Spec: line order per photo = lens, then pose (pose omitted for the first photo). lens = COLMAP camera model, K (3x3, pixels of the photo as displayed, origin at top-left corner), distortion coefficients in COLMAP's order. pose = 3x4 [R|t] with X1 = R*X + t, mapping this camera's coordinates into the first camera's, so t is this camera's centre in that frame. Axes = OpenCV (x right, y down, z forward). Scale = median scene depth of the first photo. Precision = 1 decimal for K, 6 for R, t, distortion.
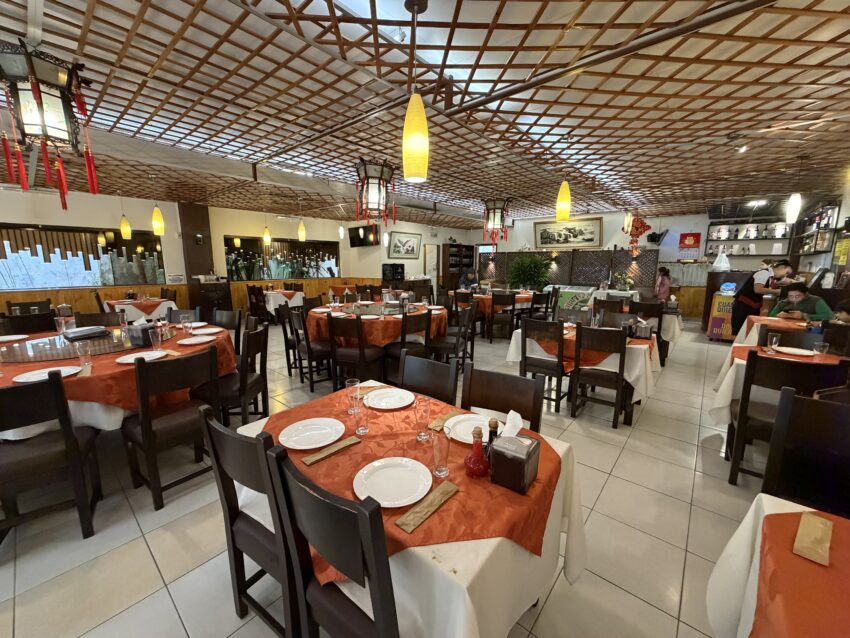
lens RADIAL K [[337.7, 0, 425.0], [0, 337.7, 319.0], [0, 0, 1]] dist [-0.000671, -0.000001]
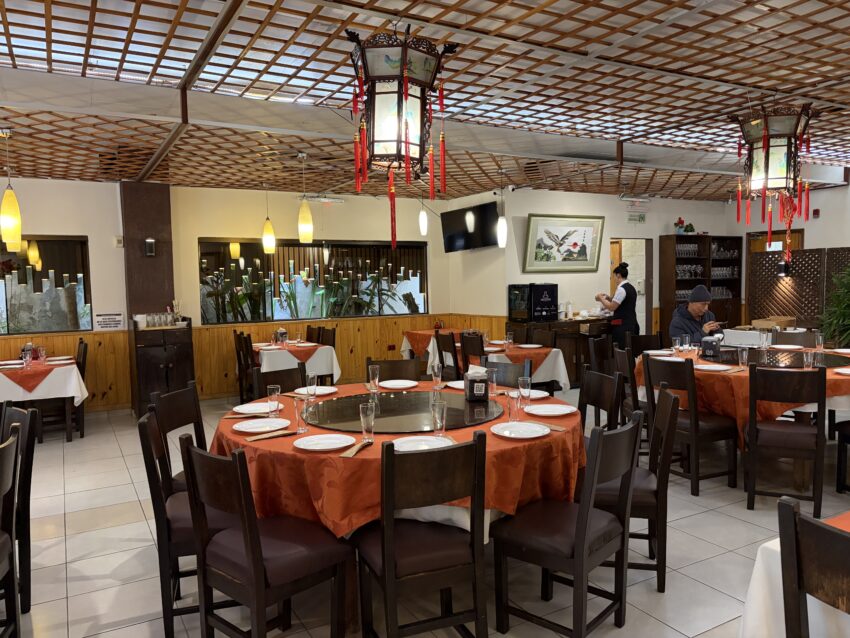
lens RADIAL K [[647.2, 0, 425.0], [0, 647.2, 319.0], [0, 0, 1]] dist [0.032511, -0.001199]
pose [[0.940335, -0.000938, -0.340247, 0.066440], [-0.033999, 0.994732, -0.096706, -0.028240], [0.338546, 0.102504, 0.935350, 0.143785]]
